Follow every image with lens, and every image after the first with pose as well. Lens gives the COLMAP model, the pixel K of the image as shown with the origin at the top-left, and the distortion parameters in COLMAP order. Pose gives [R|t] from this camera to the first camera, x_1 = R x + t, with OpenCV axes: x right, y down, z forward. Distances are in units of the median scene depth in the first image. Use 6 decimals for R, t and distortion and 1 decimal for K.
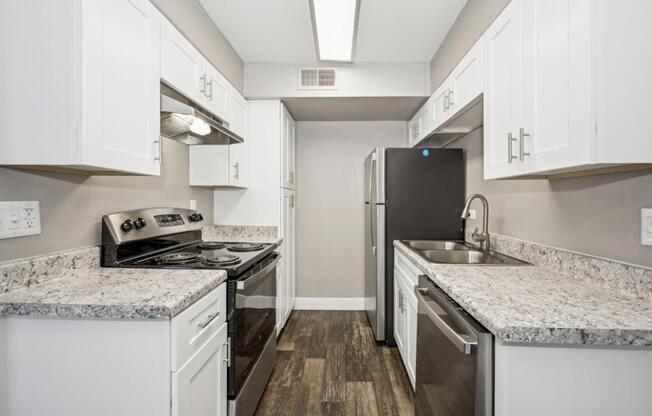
lens RADIAL K [[269.1, 0, 332.7], [0, 269.1, 206.9], [0, 0, 1]] dist [0.000429, -0.000004]
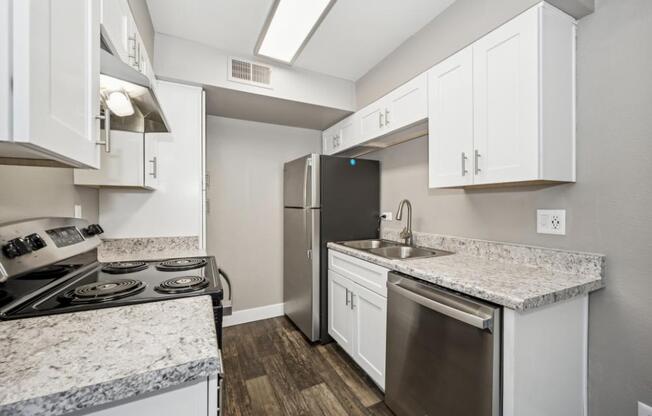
lens RADIAL K [[260.6, 0, 323.9], [0, 260.6, 209.2], [0, 0, 1]] dist [0.000656, 0.000107]
pose [[0.885540, -0.011088, 0.464430, -0.276428], [0.014347, 0.999891, -0.003483, -0.003991], [-0.464341, 0.009747, 0.885603, 0.106255]]
